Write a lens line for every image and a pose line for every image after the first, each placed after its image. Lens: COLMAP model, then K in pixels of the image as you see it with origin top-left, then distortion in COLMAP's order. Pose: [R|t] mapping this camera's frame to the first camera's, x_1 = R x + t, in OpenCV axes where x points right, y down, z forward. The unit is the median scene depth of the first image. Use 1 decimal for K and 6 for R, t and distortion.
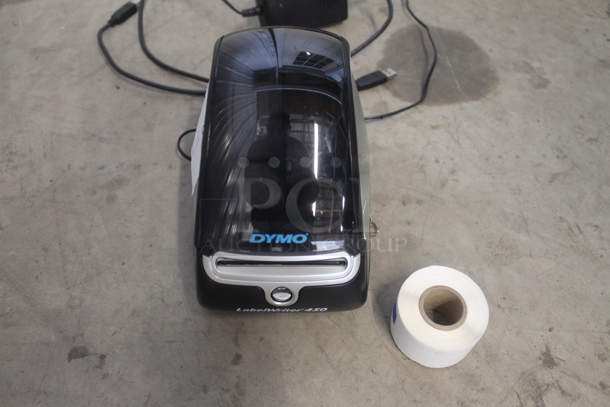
lens RADIAL K [[511.1, 0, 305.3], [0, 511.1, 203.0], [0, 0, 1]] dist [-0.161004, 0.121764]
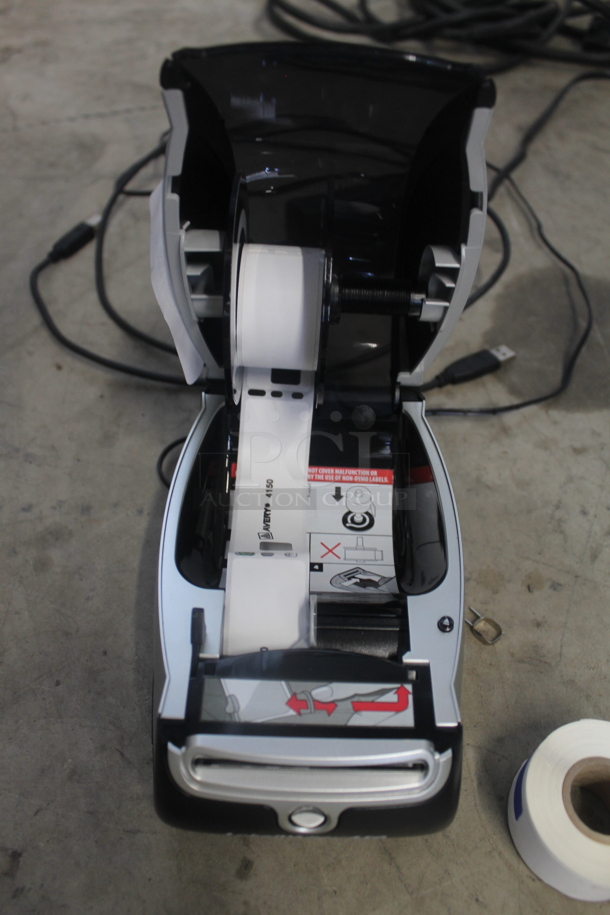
lens RADIAL K [[766.7, 0, 309.1], [0, 766.7, 459.3], [0, 0, 1]] dist [-0.161004, 0.121764]
pose [[0.998771, 0.027577, -0.041181, -0.032023], [-0.029131, 0.998868, -0.037607, -0.111567], [0.040097, 0.038761, 0.998444, 0.104950]]
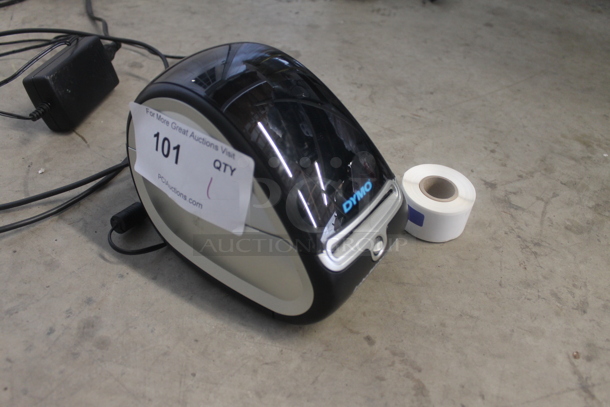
lens RADIAL K [[511.1, 0, 309.7], [0, 511.1, 202.9], [0, 0, 1]] dist [-0.161004, 0.121764]
pose [[0.598645, -0.526379, 0.603779, -0.548821], [0.608350, 0.789127, 0.084790, -0.050529], [-0.521090, 0.316550, 0.792629, 0.150027]]
